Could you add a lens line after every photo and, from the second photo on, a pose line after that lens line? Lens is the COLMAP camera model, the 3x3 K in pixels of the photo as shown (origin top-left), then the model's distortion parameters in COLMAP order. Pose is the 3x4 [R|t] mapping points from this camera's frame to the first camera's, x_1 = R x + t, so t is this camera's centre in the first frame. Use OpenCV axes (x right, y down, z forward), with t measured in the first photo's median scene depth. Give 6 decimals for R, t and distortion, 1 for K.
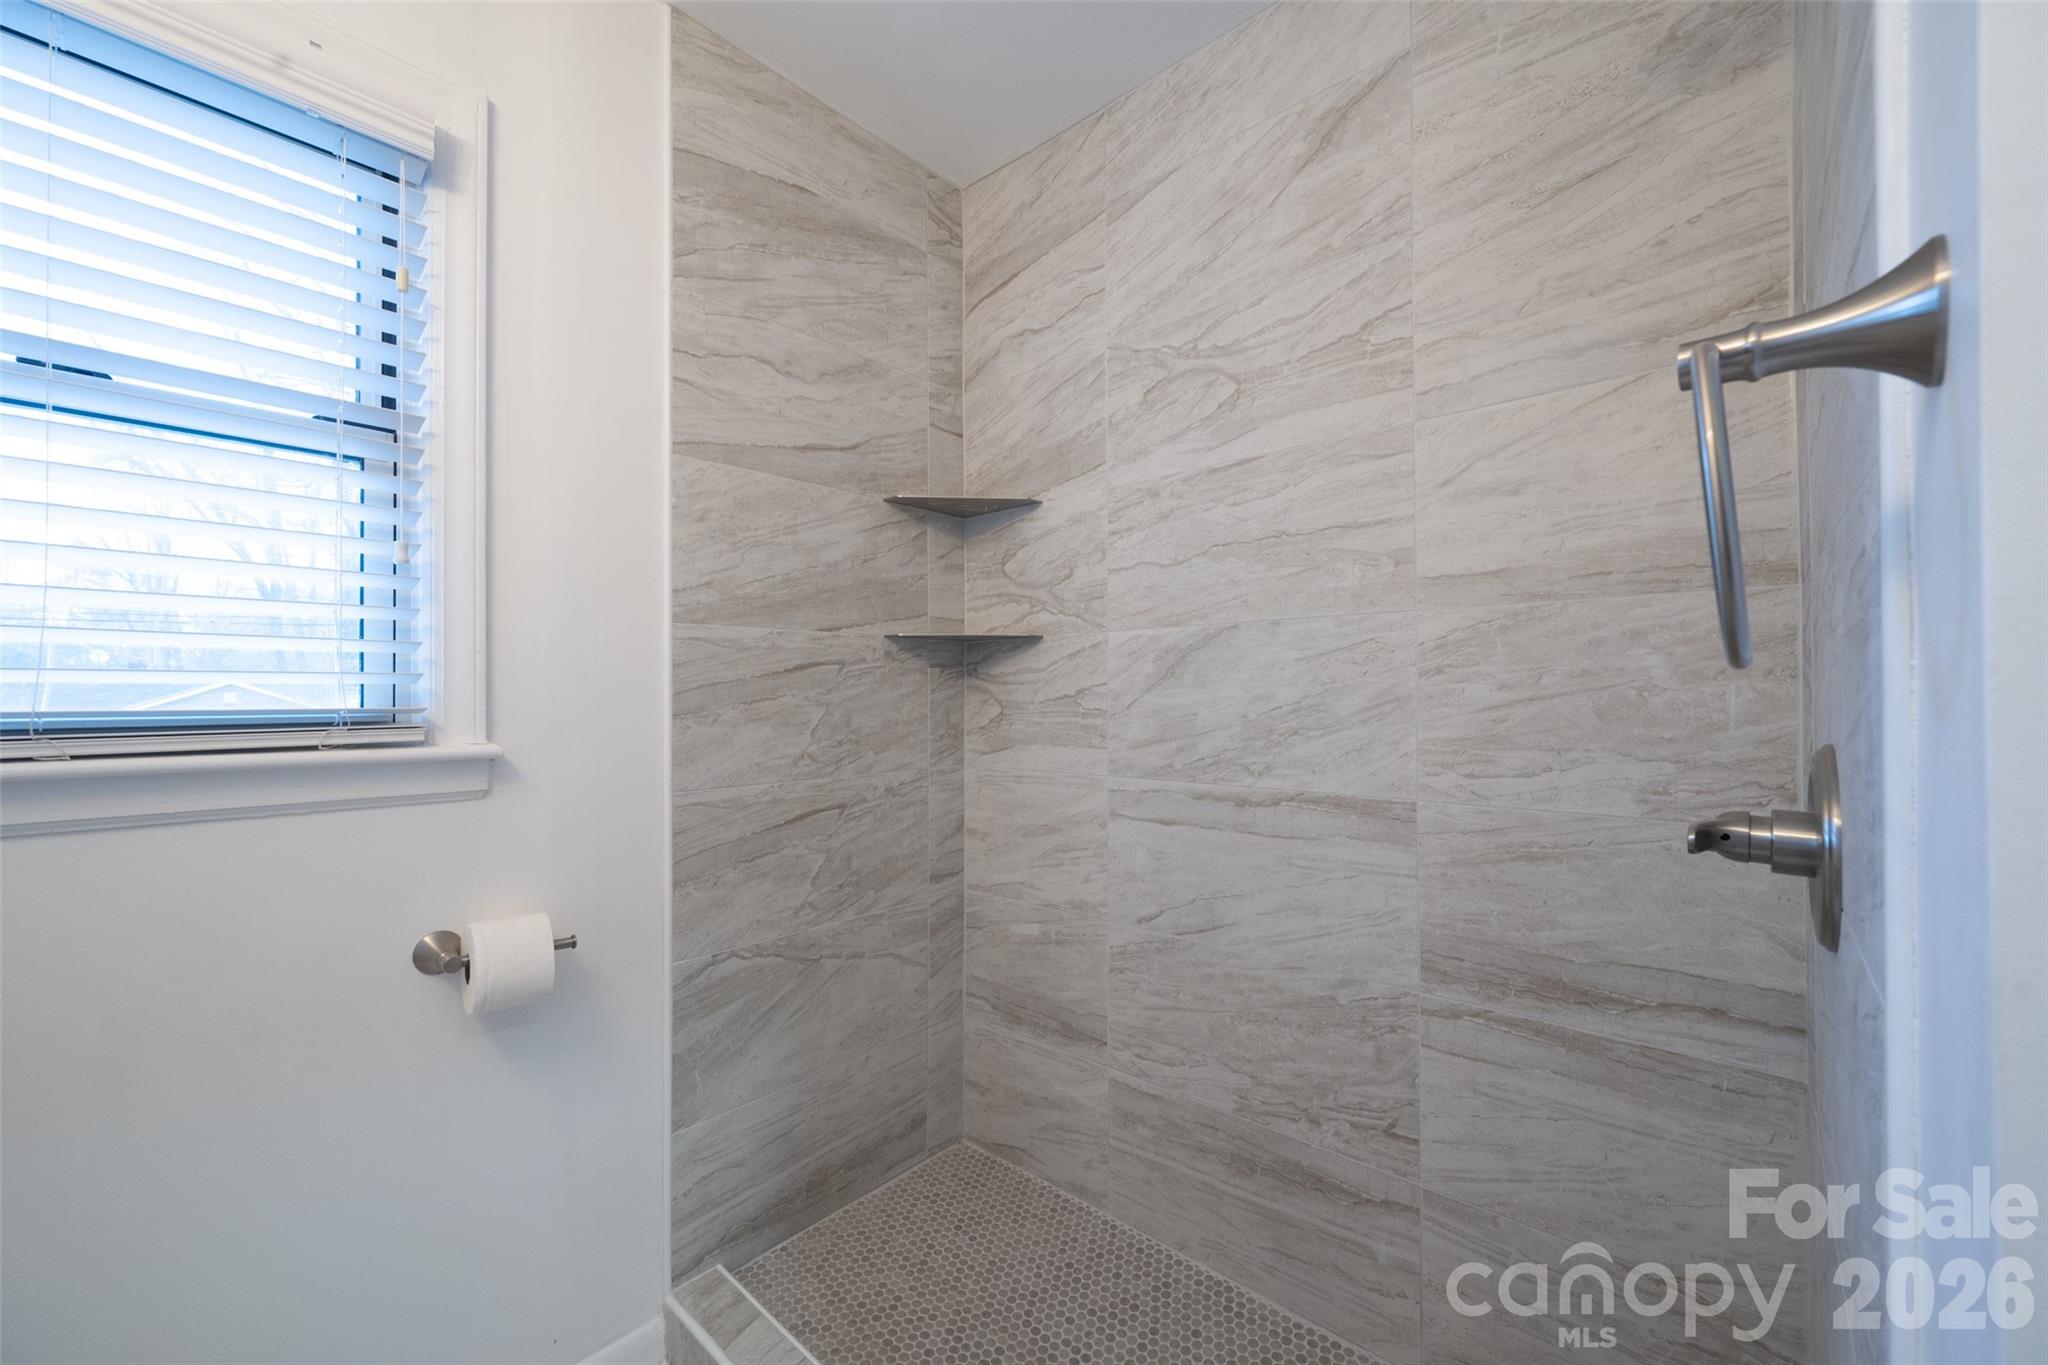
lens RADIAL K [[800.8, 0, 1019.4], [0, 800.8, 686.4], [0, 0, 1]] dist [-0.000001, 0.000100]
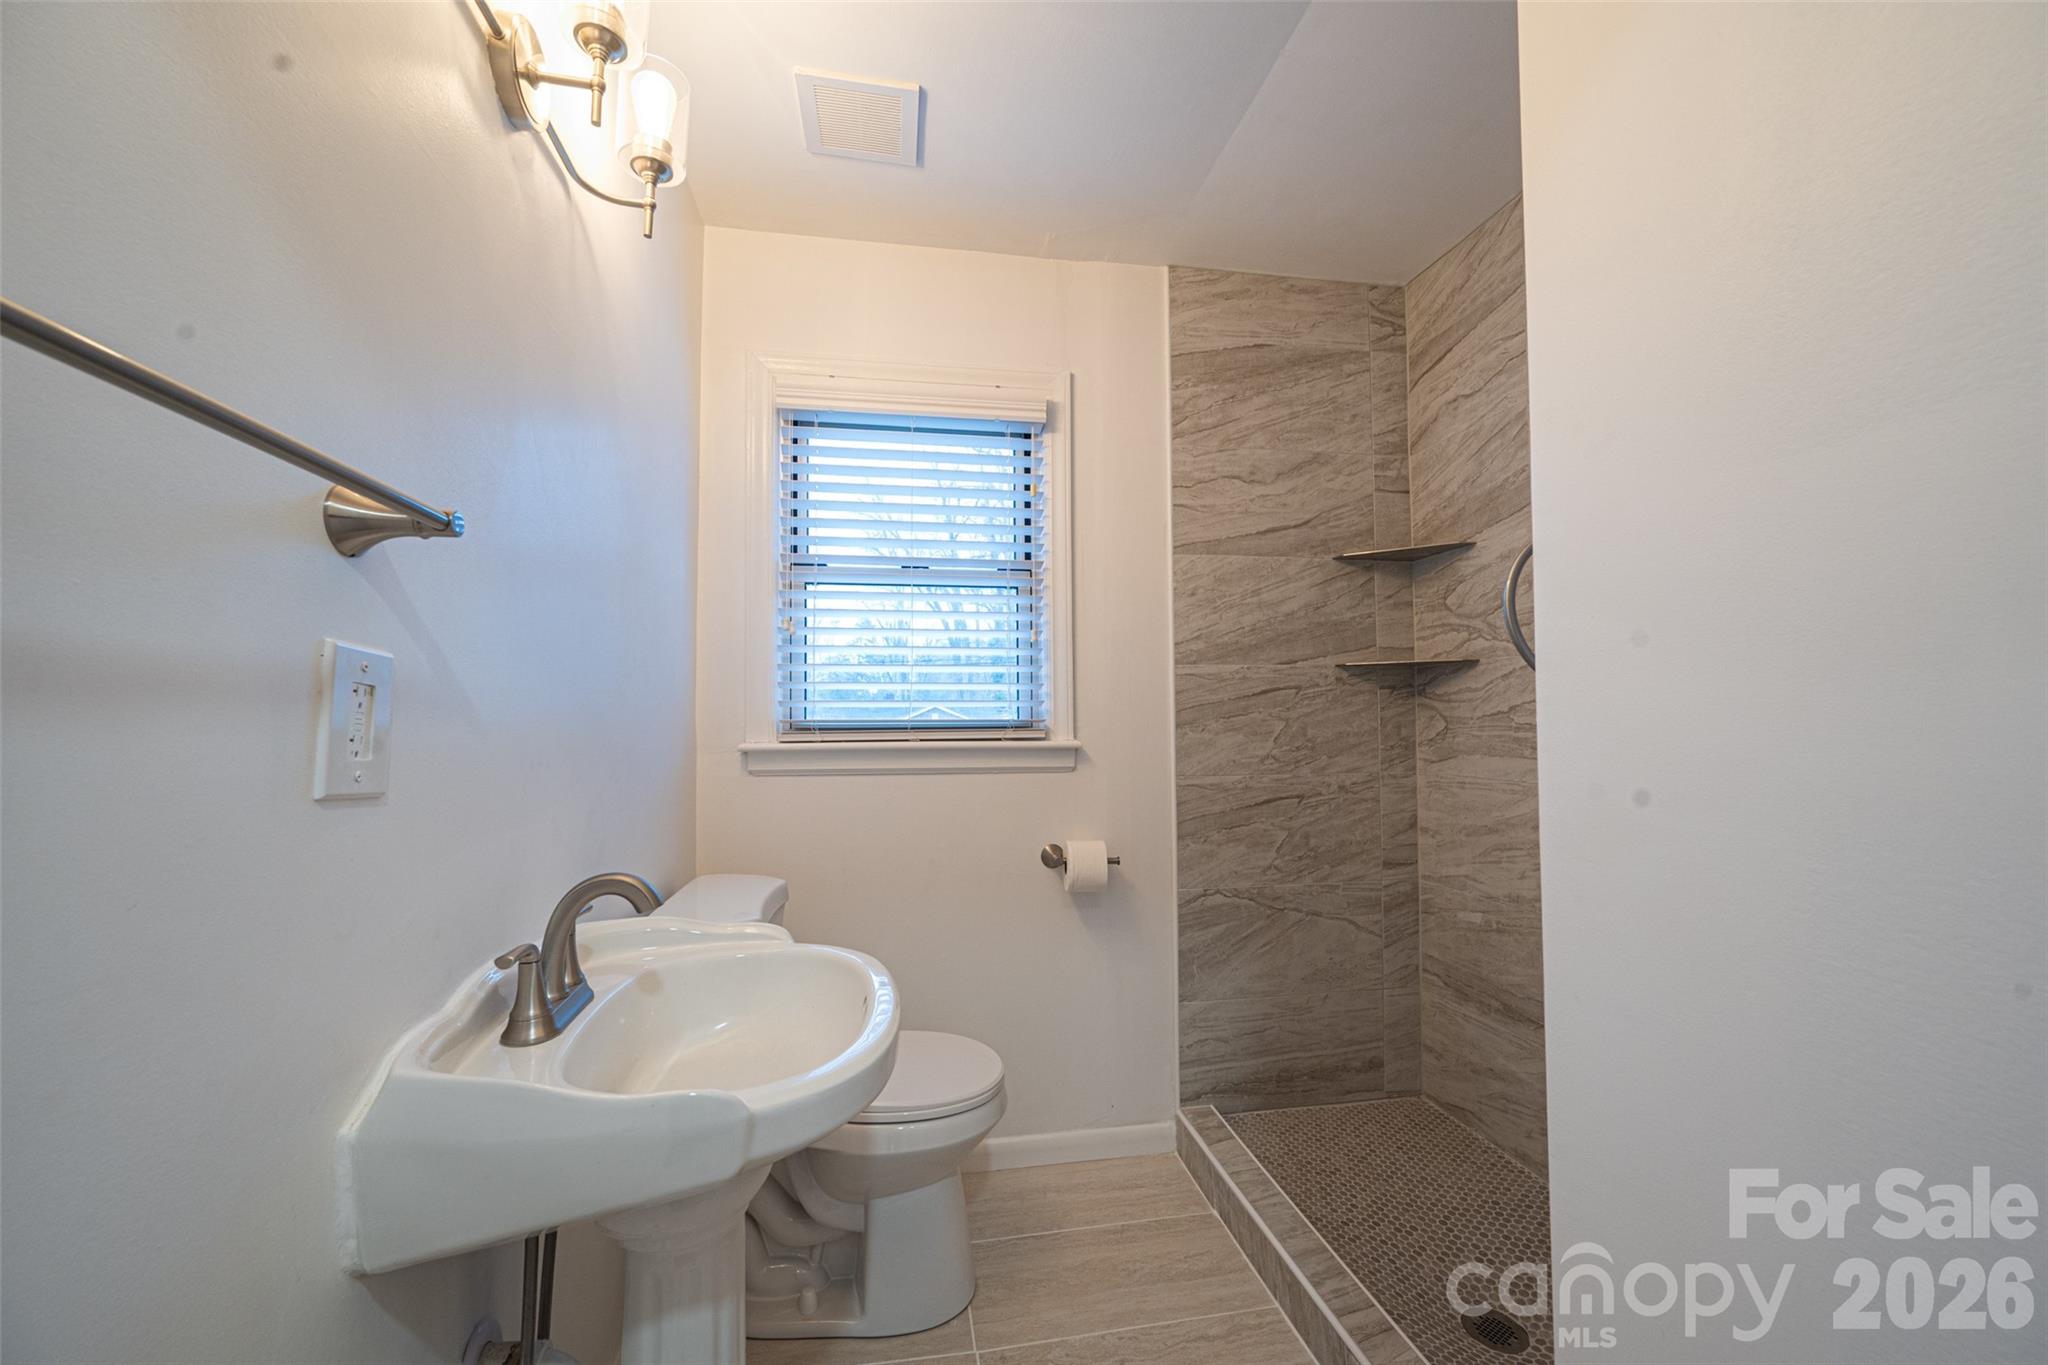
lens RADIAL K [[800.8, 0, 1019.4], [0, 800.8, 686.4], [0, 0, 1]] dist [-0.000001, 0.000100]
pose [[0.784020, -0.024099, -0.620268, 0.228651], [0.008758, 0.999576, -0.027767, 0.001091], [0.620674, 0.016337, 0.783898, -0.309563]]
